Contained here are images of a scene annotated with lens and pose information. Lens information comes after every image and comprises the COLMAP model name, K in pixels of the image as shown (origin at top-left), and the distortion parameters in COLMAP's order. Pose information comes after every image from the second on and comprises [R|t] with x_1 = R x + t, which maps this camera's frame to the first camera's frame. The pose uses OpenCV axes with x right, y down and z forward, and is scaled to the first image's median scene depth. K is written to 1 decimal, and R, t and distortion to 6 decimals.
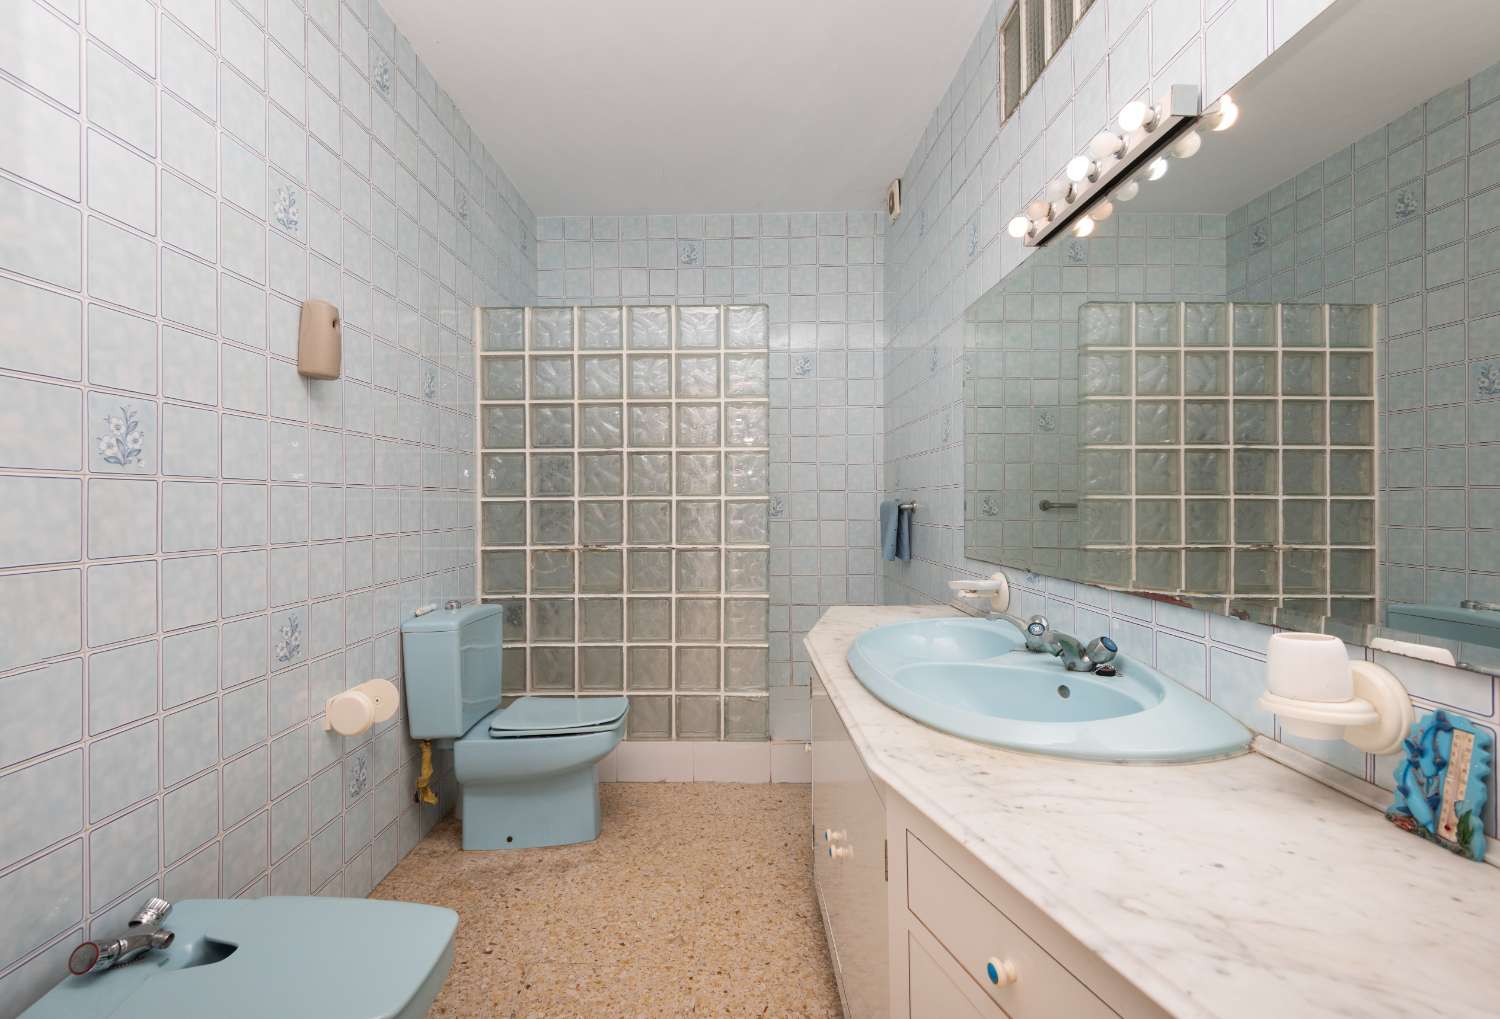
lens RADIAL K [[639.2, 0, 728.5], [0, 639.2, 503.2], [0, 0, 1]] dist [0.029571, -0.013511]
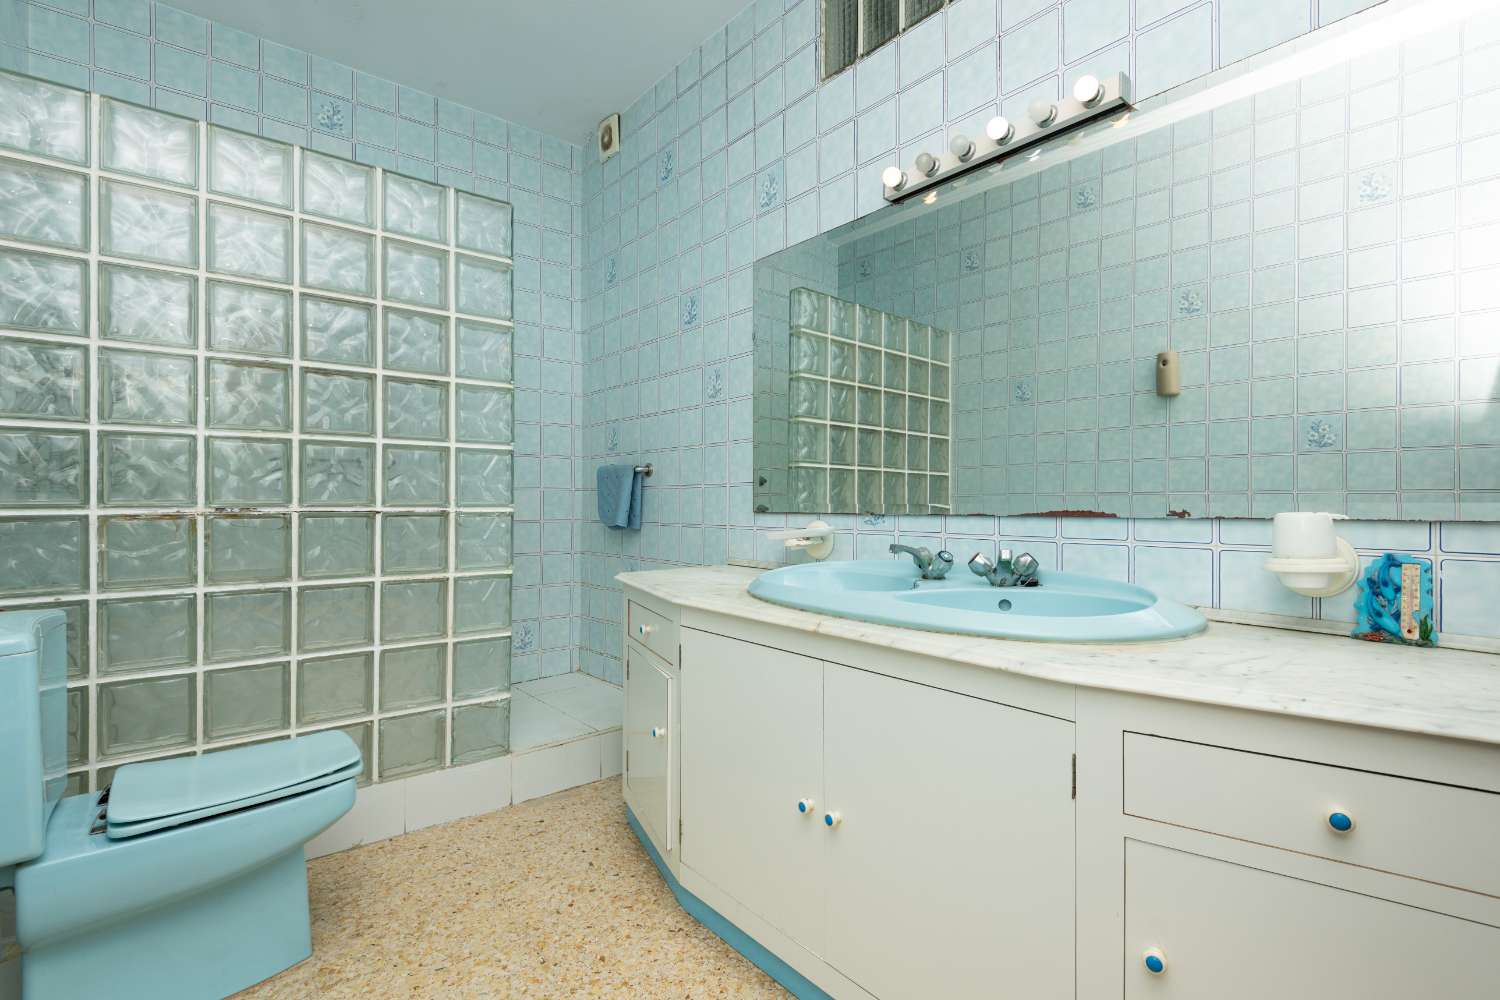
lens RADIAL K [[666.9, 0, 750.0], [0, 666.9, 500.0], [0, 0, 1]] dist [0.028165, -0.016120]
pose [[0.789505, 0.006105, 0.613714, -0.220320], [-0.010511, 0.999938, 0.003575, 0.050870], [-0.613654, -0.009274, 0.789520, 0.165989]]
